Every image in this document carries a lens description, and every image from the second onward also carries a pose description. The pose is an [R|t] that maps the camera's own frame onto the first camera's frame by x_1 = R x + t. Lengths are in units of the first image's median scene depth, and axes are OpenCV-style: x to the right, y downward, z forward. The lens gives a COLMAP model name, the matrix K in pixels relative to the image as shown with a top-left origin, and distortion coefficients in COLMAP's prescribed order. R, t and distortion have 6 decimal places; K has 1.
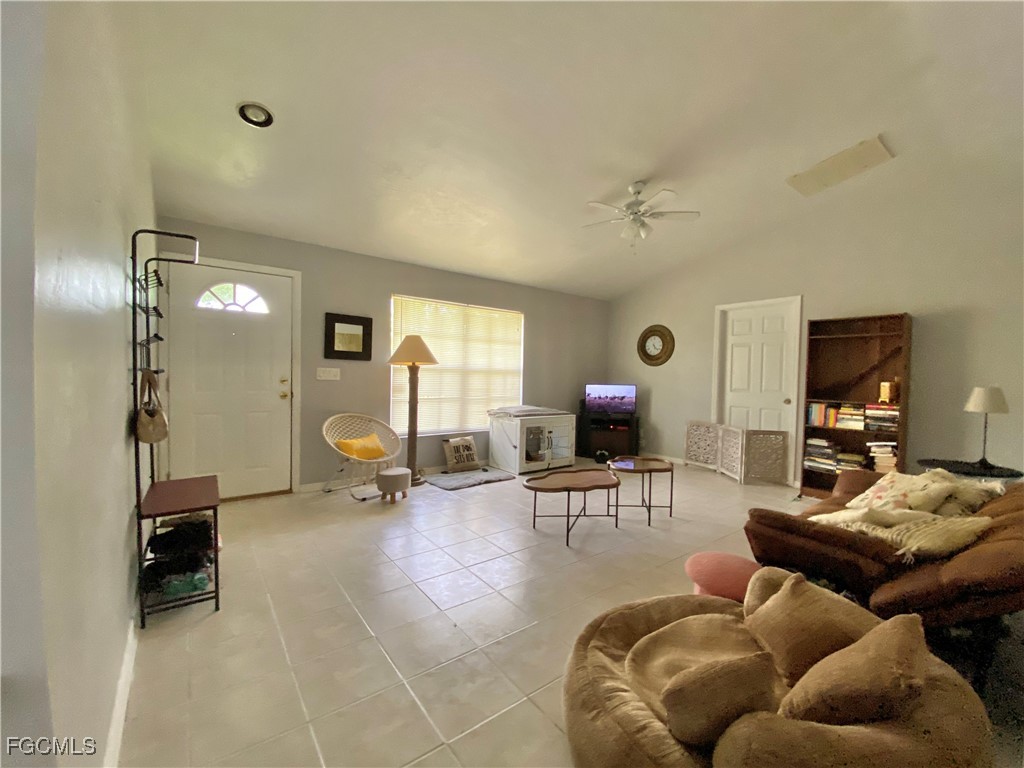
lens RADIAL K [[413.5, 0, 505.4], [0, 413.5, 388.0], [0, 0, 1]] dist [0.002594, -0.000231]
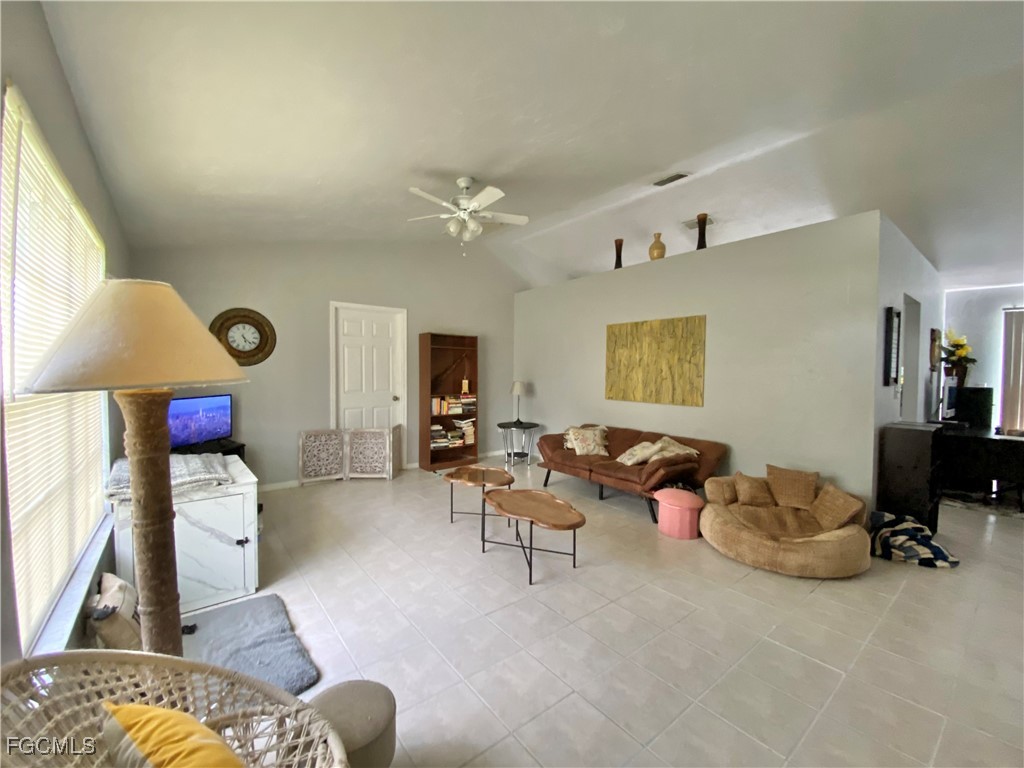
lens RADIAL K [[413.5, 0, 511.9], [0, 413.5, 377.6], [0, 0, 1]] dist [0.002594, -0.000231]
pose [[-0.040986, -0.038825, 0.998405, -0.499375], [0.025528, 0.998878, 0.039891, -0.065278], [-0.998834, 0.027123, -0.039949, 0.750131]]
